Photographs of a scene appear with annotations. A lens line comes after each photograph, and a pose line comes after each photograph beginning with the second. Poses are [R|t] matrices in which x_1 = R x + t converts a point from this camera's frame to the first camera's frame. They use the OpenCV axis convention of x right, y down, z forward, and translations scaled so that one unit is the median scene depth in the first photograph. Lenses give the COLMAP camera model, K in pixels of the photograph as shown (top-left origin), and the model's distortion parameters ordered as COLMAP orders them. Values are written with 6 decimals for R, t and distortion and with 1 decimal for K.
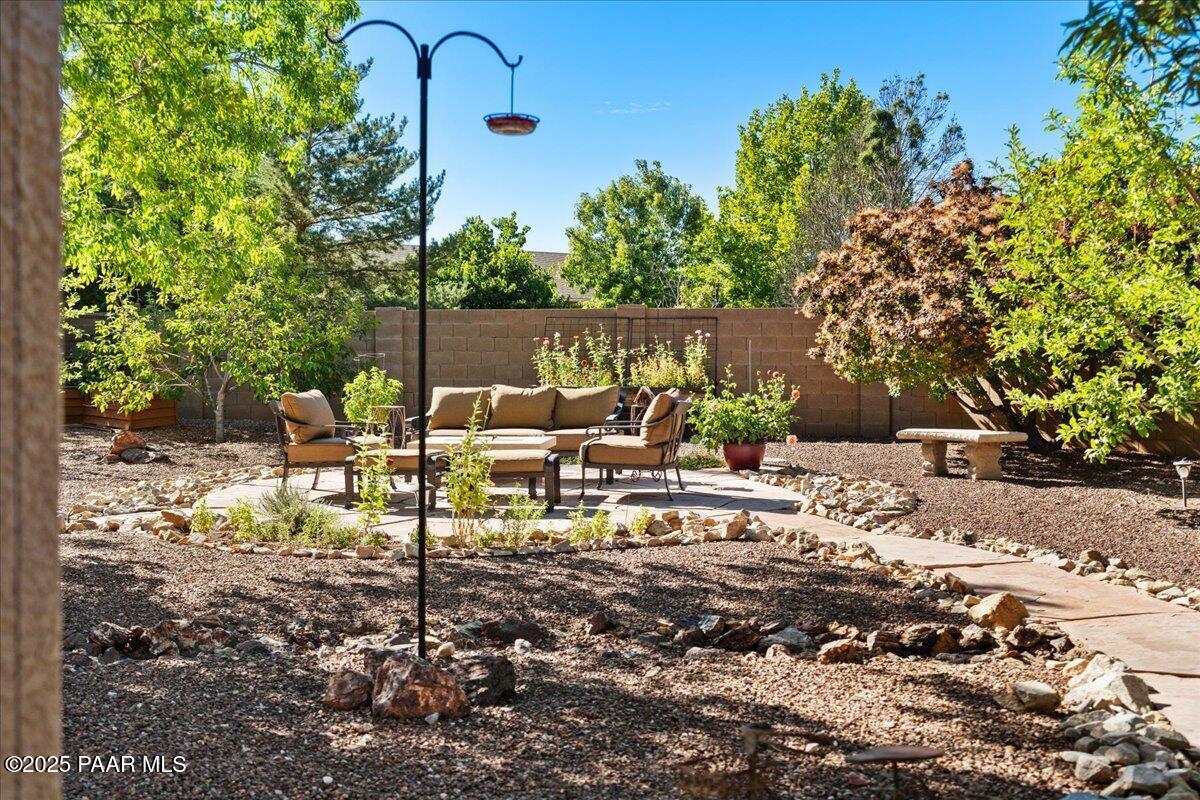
lens RADIAL K [[1181.9, 0, 603.4], [0, 1181.9, 372.1], [0, 0, 1]] dist [0.013502, -0.006338]
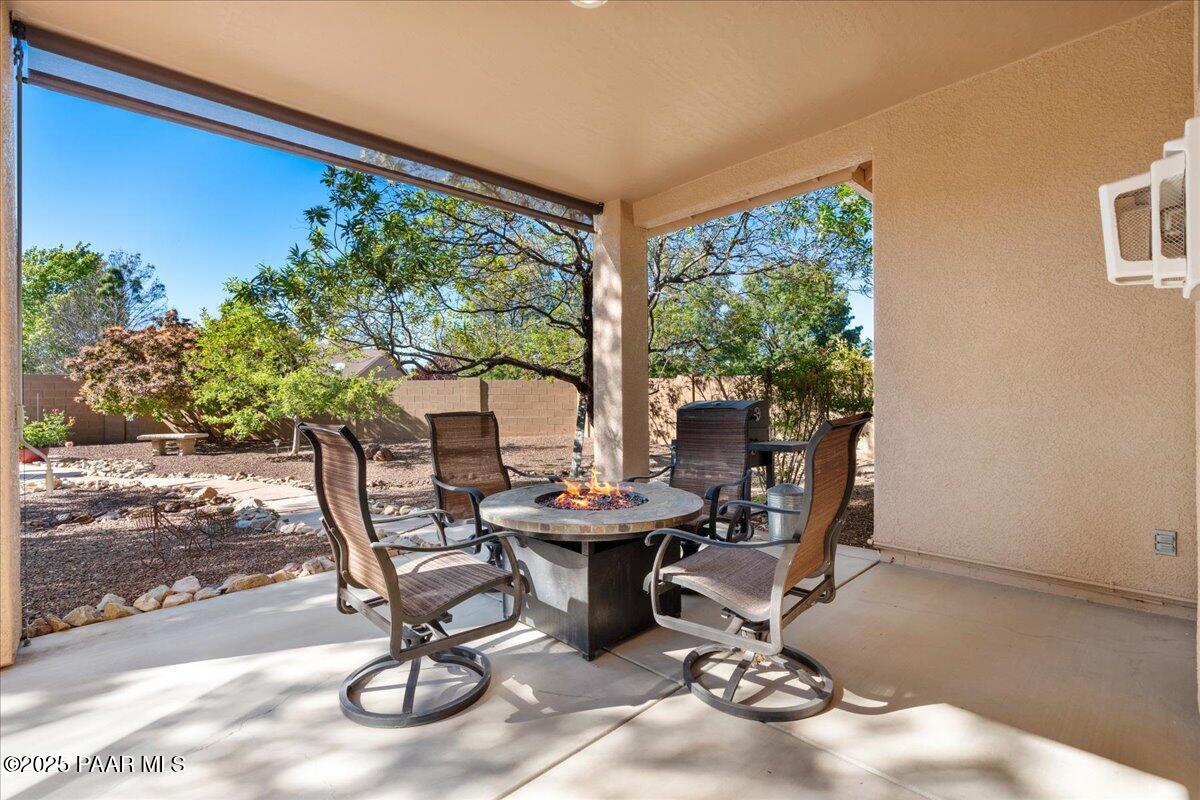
lens RADIAL K [[544.1, 0, 605.0], [0, 544.1, 393.1], [0, 0, 1]] dist [-0.015610, 0.005558]
pose [[0.547043, 0.005991, 0.837083, -0.101293], [0.012857, 0.999796, -0.015558, -0.001833], [-0.837006, 0.019273, 0.546855, -0.227525]]
